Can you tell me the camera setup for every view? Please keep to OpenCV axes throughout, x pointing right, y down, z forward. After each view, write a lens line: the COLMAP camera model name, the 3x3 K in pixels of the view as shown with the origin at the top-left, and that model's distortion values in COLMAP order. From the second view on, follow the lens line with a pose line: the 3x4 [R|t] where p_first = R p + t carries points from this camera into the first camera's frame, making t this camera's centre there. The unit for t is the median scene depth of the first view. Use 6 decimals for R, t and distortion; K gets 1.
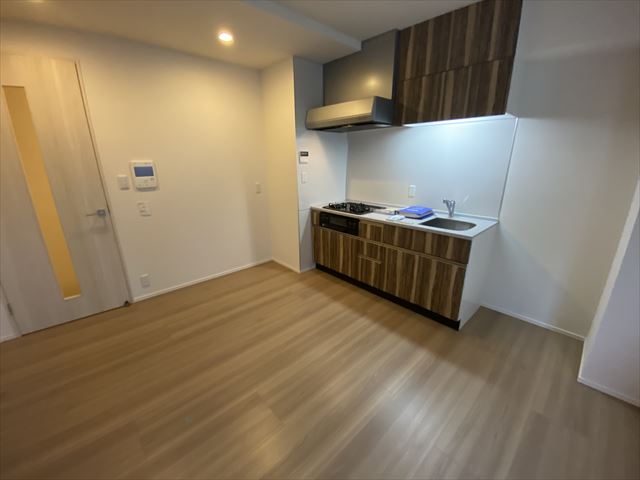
lens RADIAL K [[261.6, 0, 320.6], [0, 261.6, 237.2], [0, 0, 1]] dist [-0.001727, -0.000203]
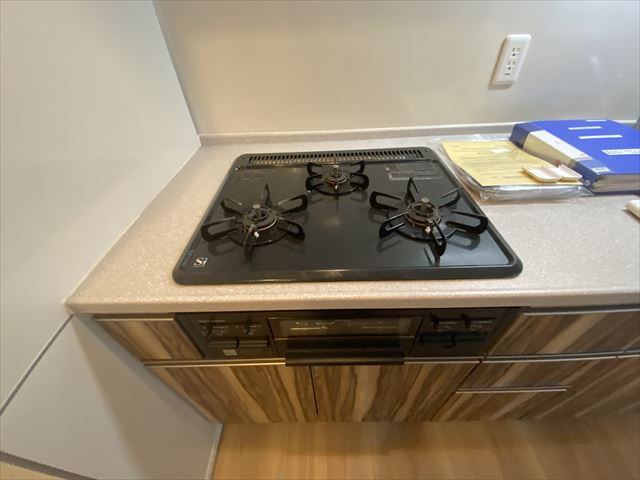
lens RADIAL K [[261.6, 0, 321.0], [0, 261.6, 240.9], [0, 0, 1]] dist [-0.001727, -0.000203]
pose [[0.674248, -0.510163, 0.533969, -0.003783], [0.242043, 0.835760, 0.492869, -0.184632], [-0.697714, -0.203073, 0.686991, 0.850210]]
